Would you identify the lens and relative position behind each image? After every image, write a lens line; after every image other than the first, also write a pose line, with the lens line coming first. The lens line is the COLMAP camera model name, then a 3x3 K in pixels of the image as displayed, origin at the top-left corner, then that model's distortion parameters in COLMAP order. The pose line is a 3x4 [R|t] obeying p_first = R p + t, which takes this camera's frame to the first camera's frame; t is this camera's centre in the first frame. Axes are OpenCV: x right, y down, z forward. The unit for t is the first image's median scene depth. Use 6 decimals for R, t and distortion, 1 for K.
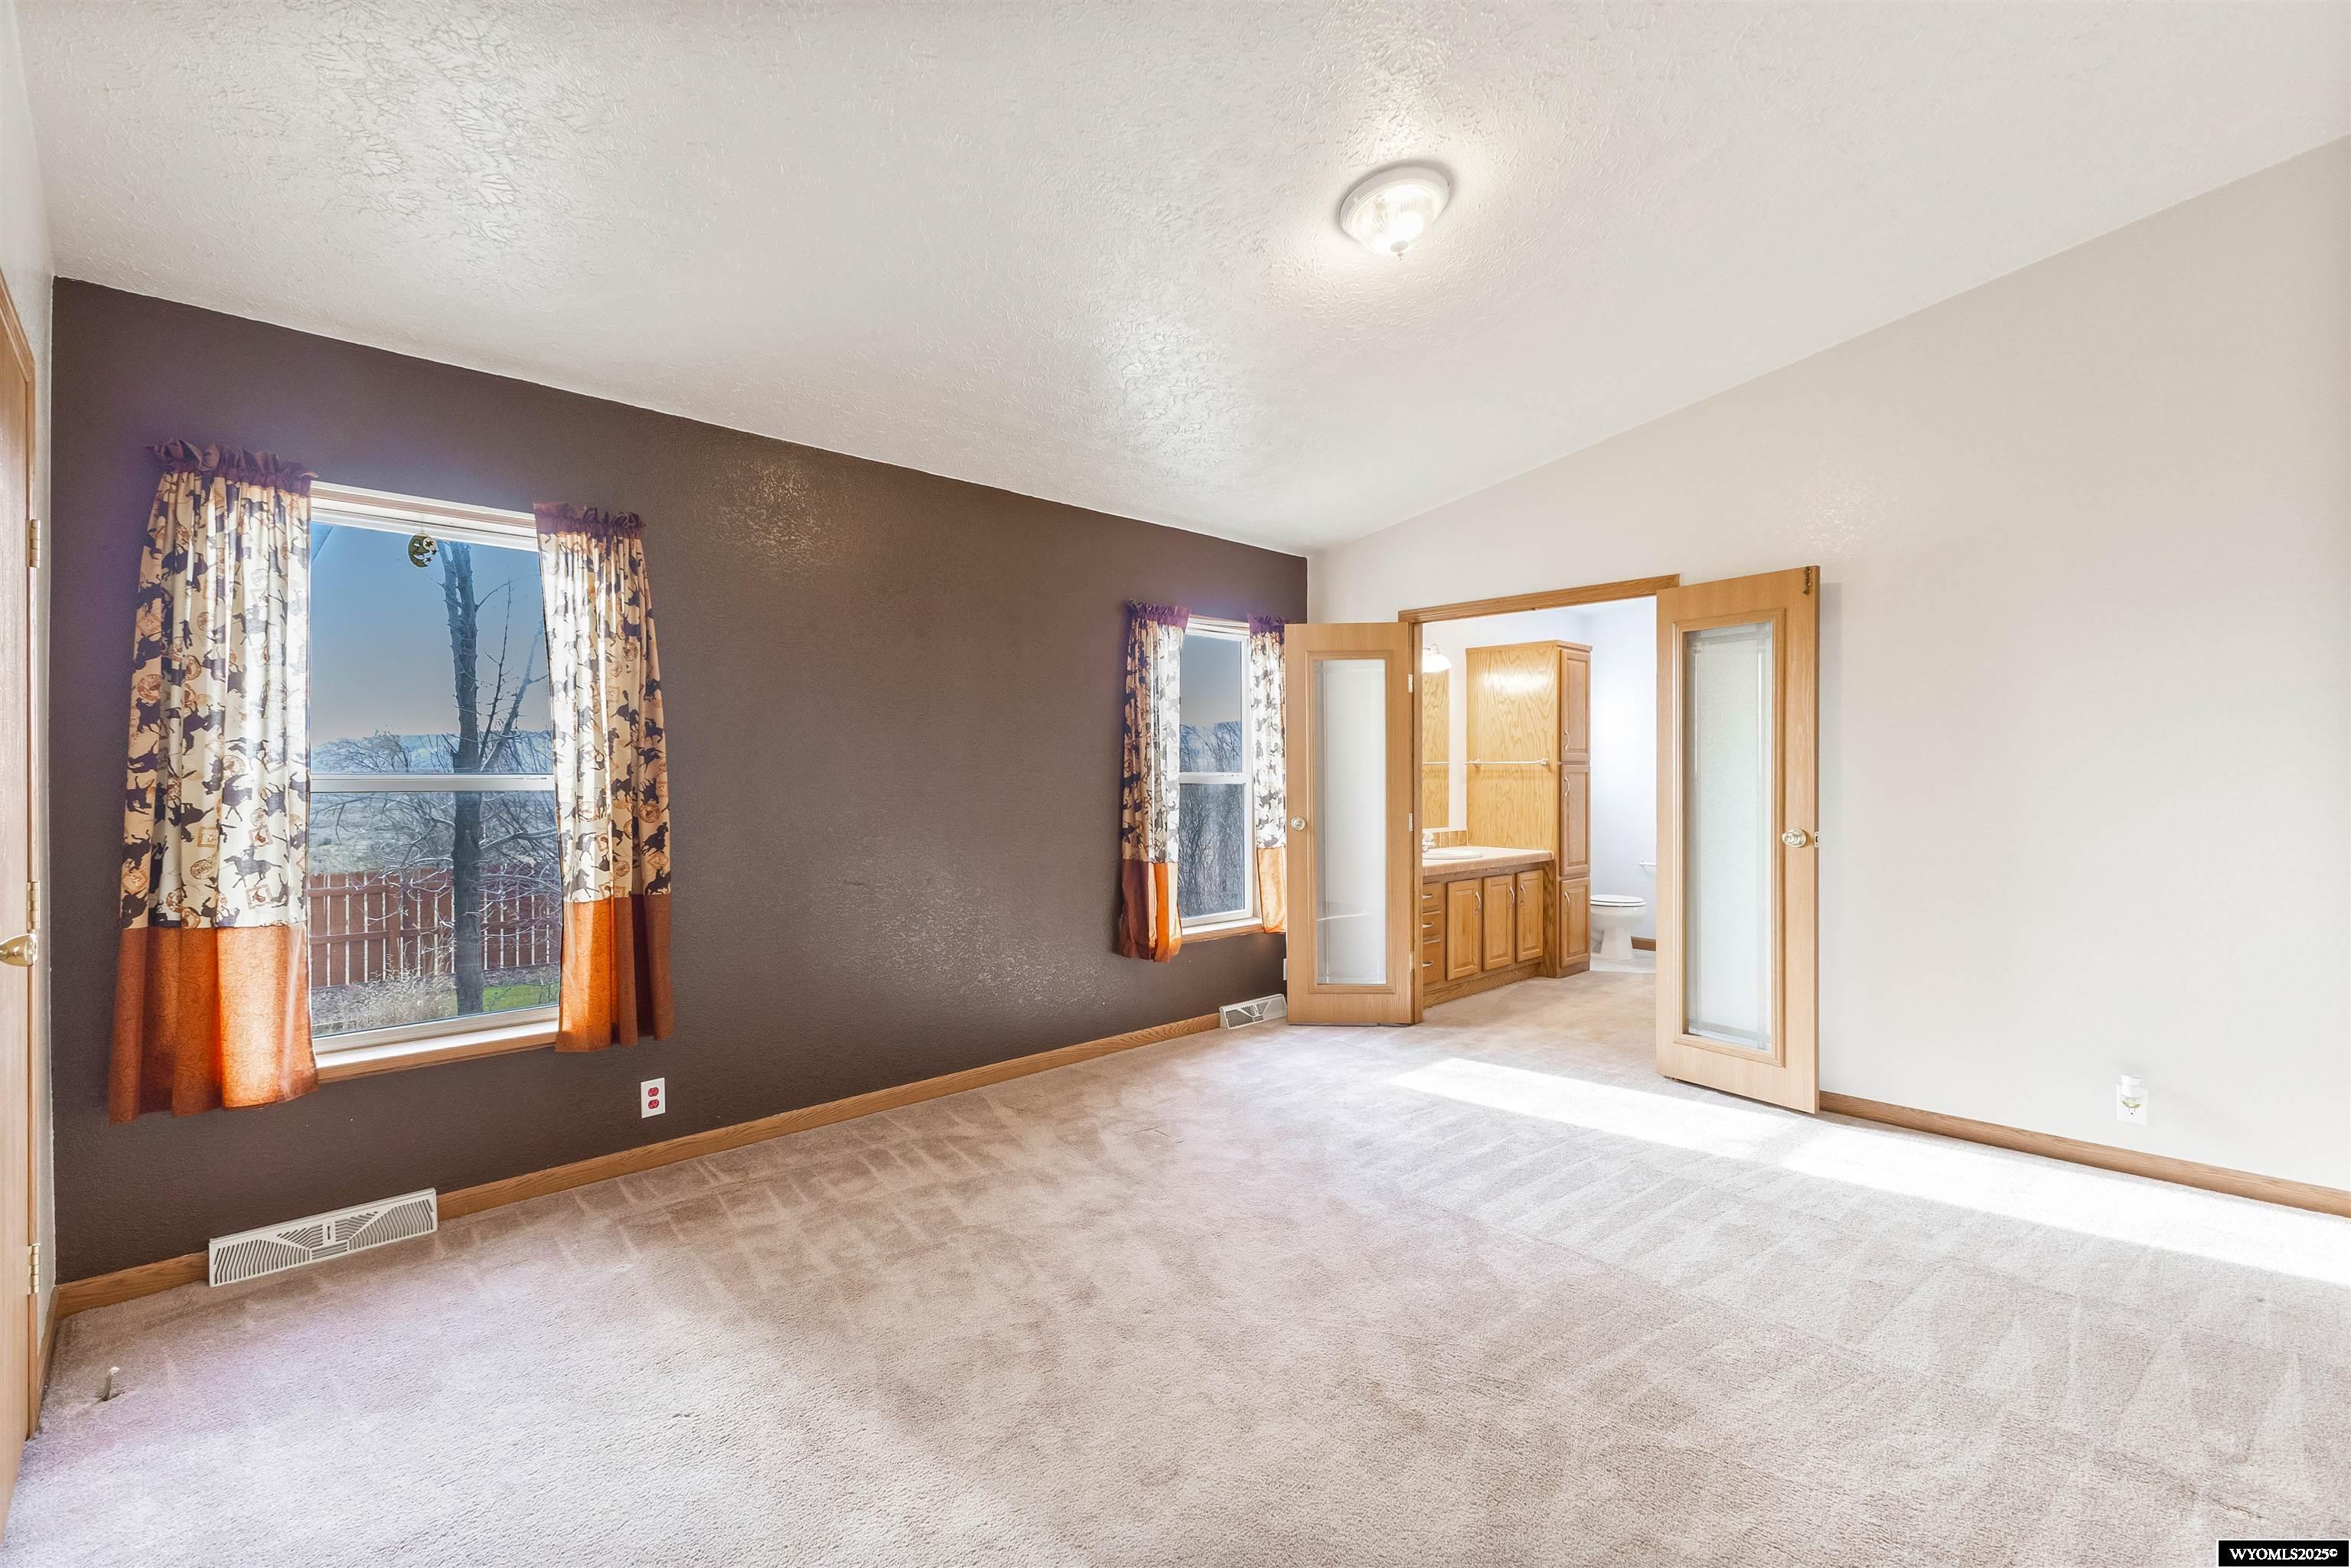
lens RADIAL K [[1040.5, 0, 1173.6], [0, 1040.5, 778.6], [0, 0, 1]] dist [0.005108, -0.005756]
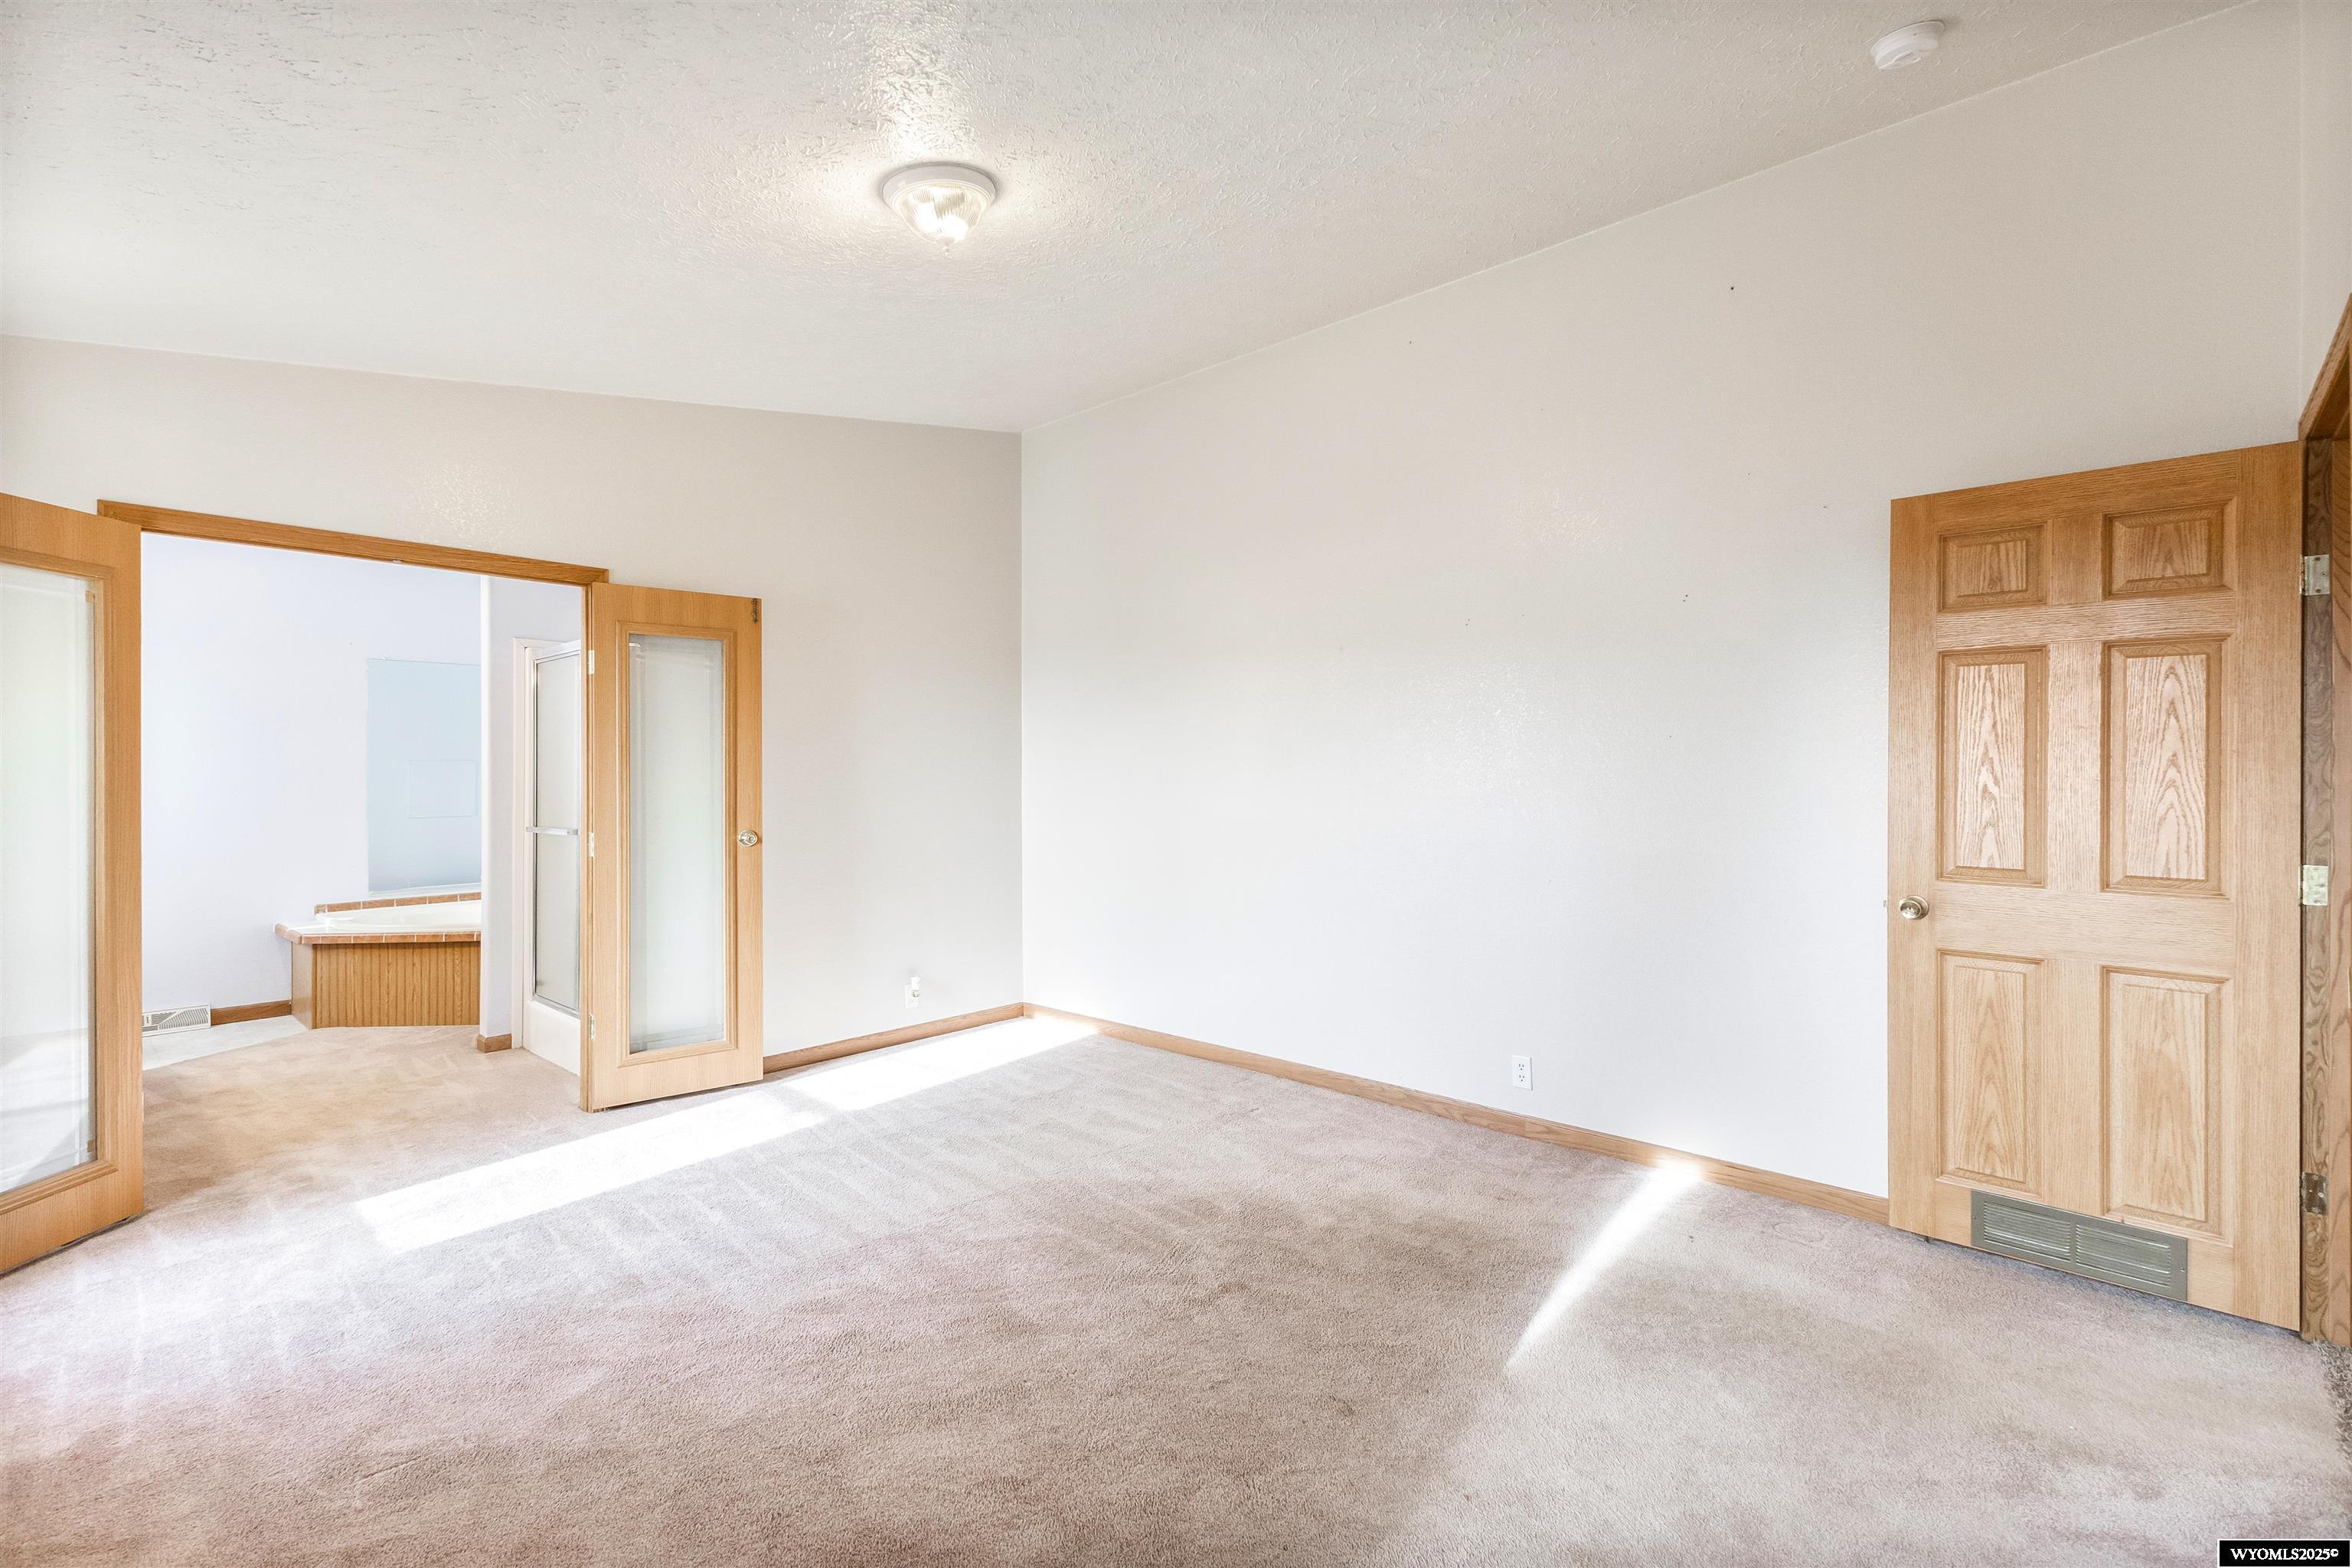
lens RADIAL K [[1040.9, 0, 1186.1], [0, 1040.9, 784.3], [0, 0, 1]] dist [0.005108, -0.005756]
pose [[-0.098156, -0.001243, 0.995170, -0.530150], [0.009923, 0.999948, 0.002227, 0.000345], [-0.995122, 0.010094, -0.098138, 0.608047]]
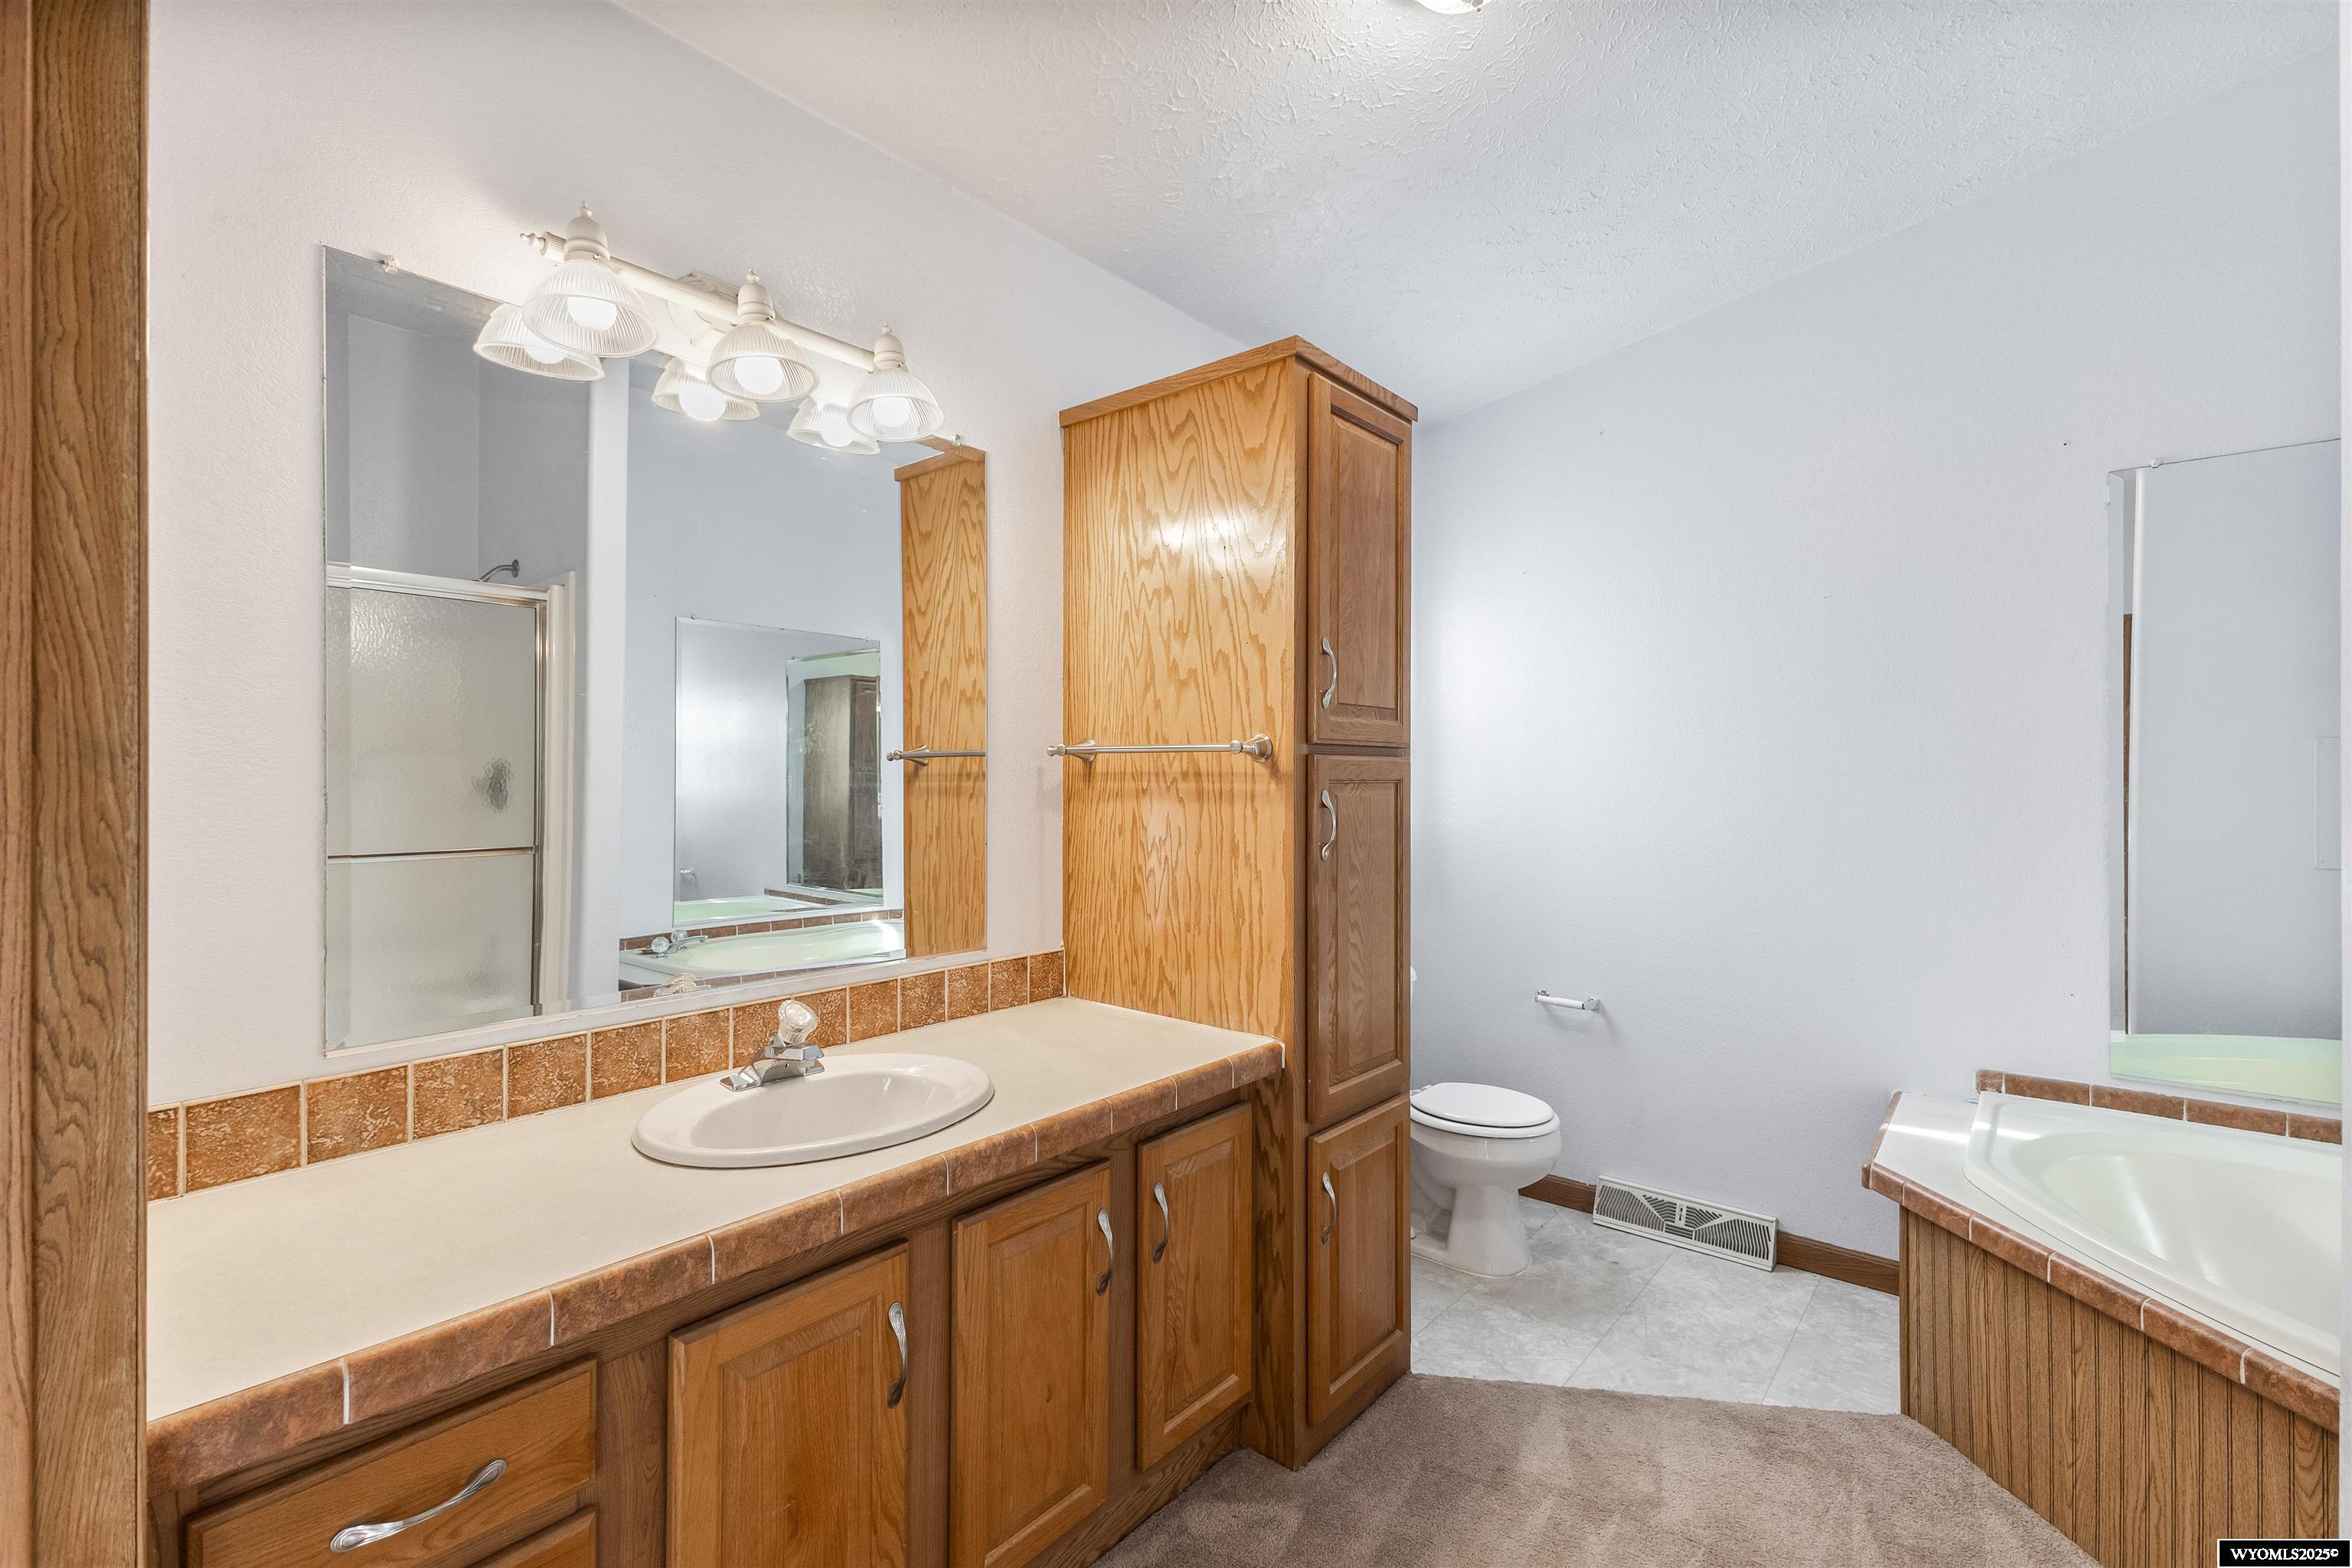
lens RADIAL K [[1040.9, 0, 1187.4], [0, 1040.9, 775.2], [0, 0, 1]] dist [0.005108, -0.005756]
pose [[0.992631, 0.003536, 0.121124, 0.472983], [-0.002094, 0.999925, -0.012030, -0.005038], [-0.121158, 0.011688, 0.992564, 1.108987]]
